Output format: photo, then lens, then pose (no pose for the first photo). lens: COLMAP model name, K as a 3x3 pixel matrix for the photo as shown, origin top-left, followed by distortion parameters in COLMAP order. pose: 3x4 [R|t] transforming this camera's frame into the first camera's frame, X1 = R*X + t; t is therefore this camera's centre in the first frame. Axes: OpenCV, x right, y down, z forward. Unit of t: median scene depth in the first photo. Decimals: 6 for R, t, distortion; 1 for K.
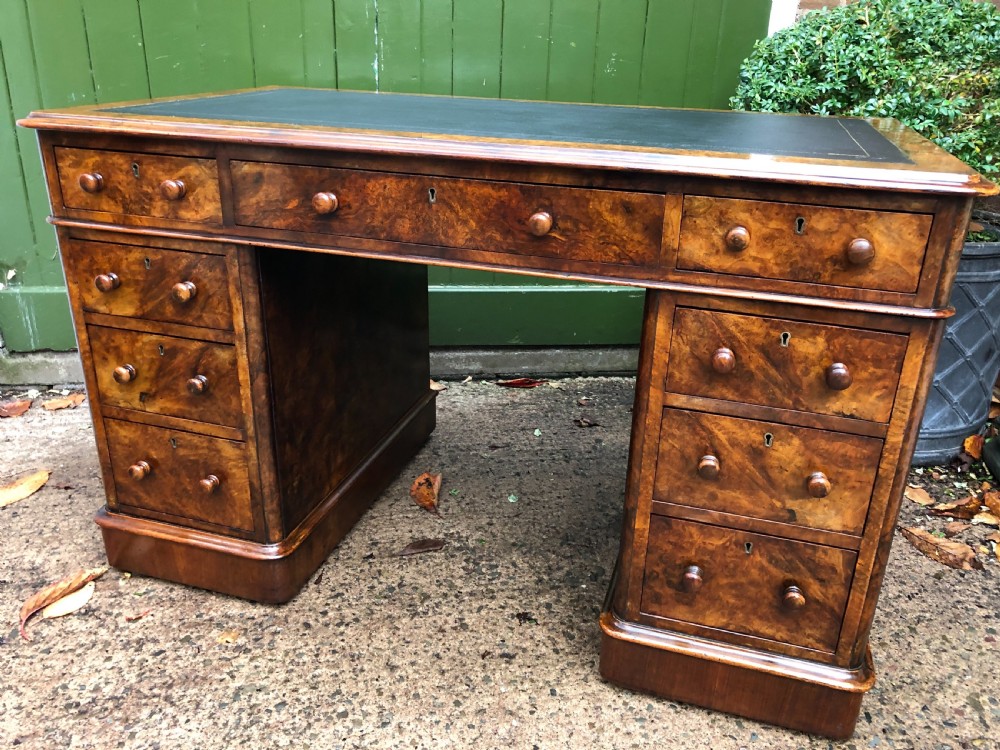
lens RADIAL K [[827.2, 0, 502.0], [0, 827.2, 363.9], [0, 0, 1]] dist [0.022026, -0.012591]
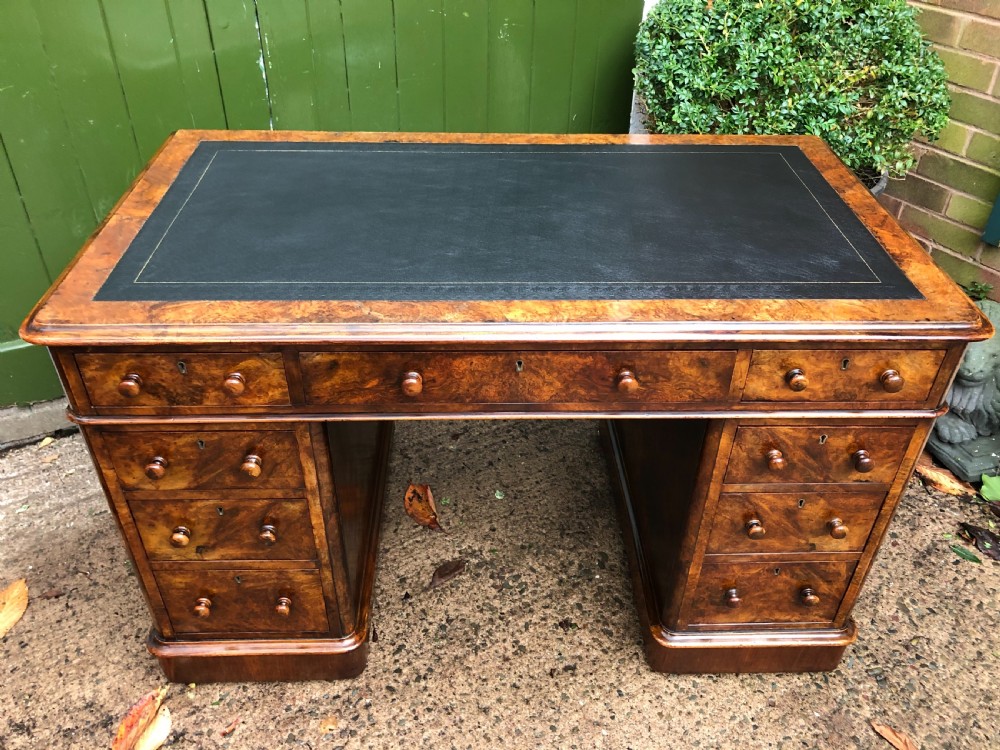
lens RADIAL K [[827.2, 0, 510.0], [0, 827.2, 369.6], [0, 0, 1]] dist [0.022026, -0.012591]
pose [[0.946682, -0.196434, 0.255356, -0.274392], [0.123423, 0.953274, 0.275745, -0.368424], [-0.297590, -0.229526, 0.926692, 0.018293]]
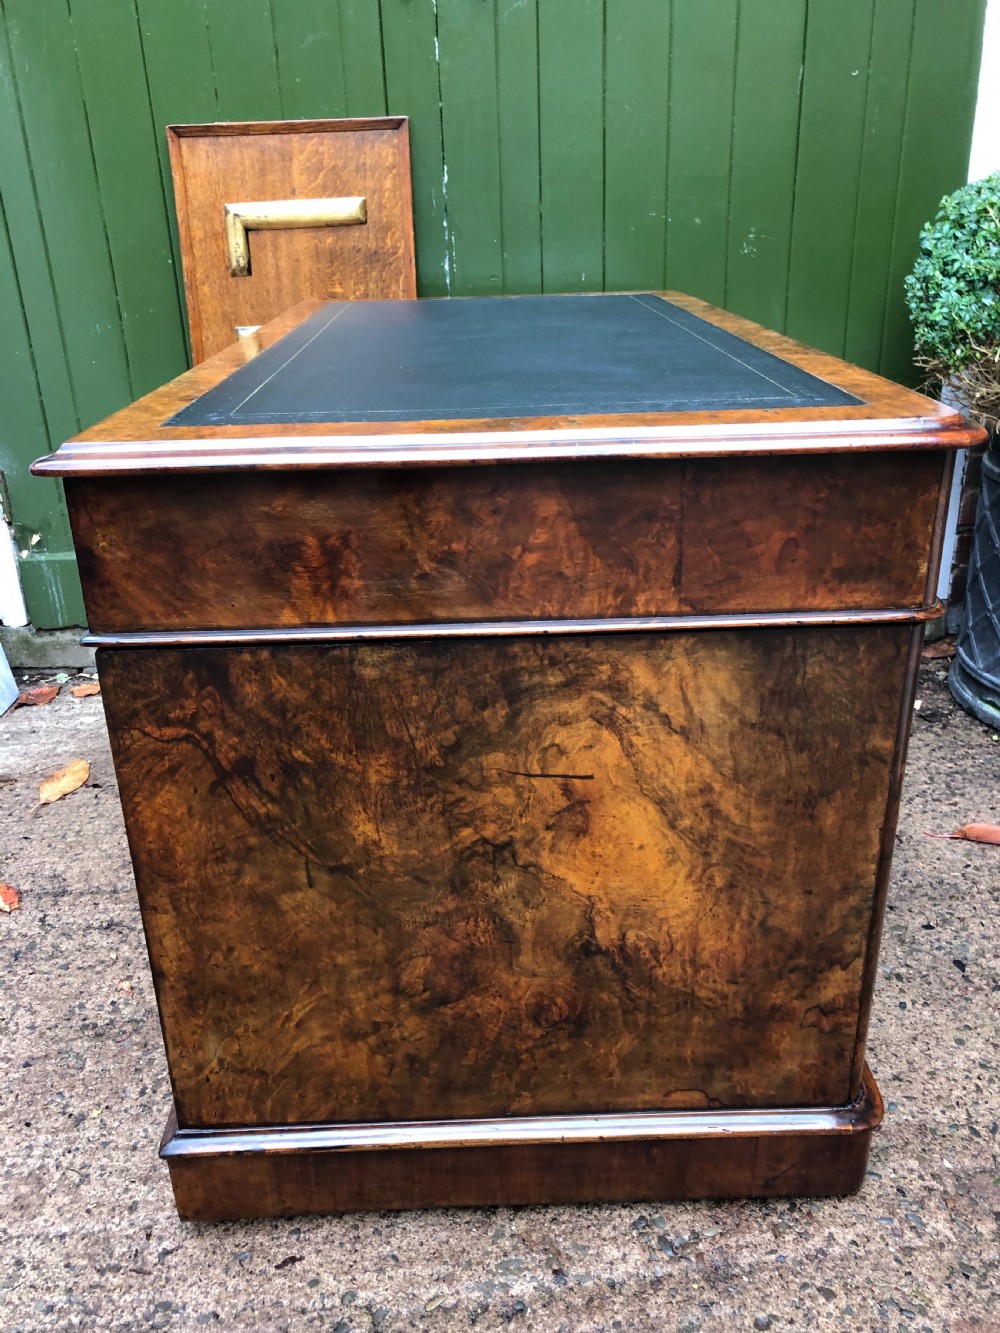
lens RADIAL K [[1102.7, 0, 487.1], [0, 1102.7, 651.5], [0, 0, 1]] dist [0.022026, -0.012591]
pose [[0.985940, -0.010322, -0.166781, 0.087704], [0.012435, 0.999855, 0.011633, 0.001538], [0.166636, -0.013544, 0.985925, -0.073918]]
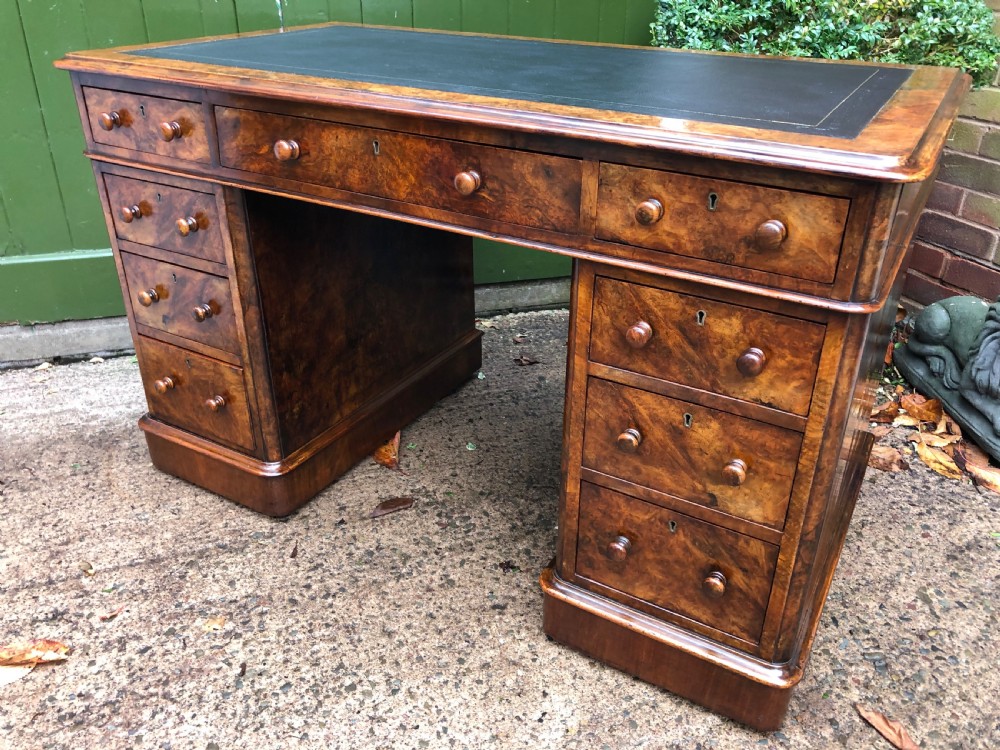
lens RADIAL K [[827.2, 0, 498.4], [0, 827.2, 361.6], [0, 0, 1]] dist [0.022026, -0.012591]
pose [[0.987455, -0.087542, 0.131415, -0.095094], [0.074105, 0.991825, 0.103882, -0.051794], [-0.139435, -0.092841, 0.985869, 0.015639]]
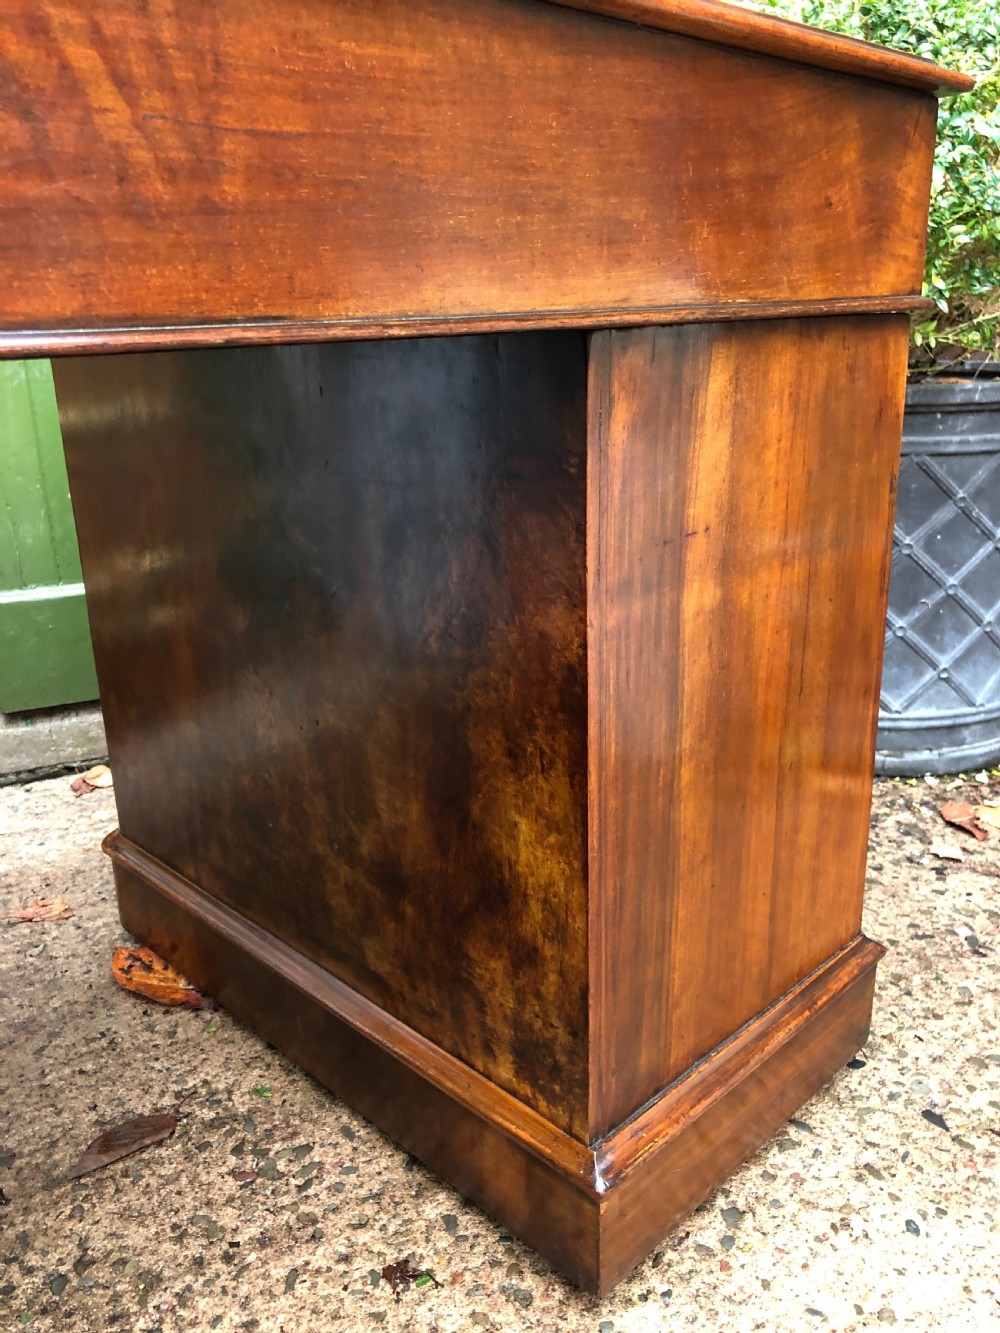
lens RADIAL K [[1102.7, 0, 500.8], [0, 1102.7, 665.0], [0, 0, 1]] dist [0.022026, -0.012591]
pose [[0.956632, -0.142377, 0.254133, -0.023769], [0.155582, 0.987287, -0.032531, 0.029297], [-0.246271, 0.070659, 0.966622, 0.423857]]
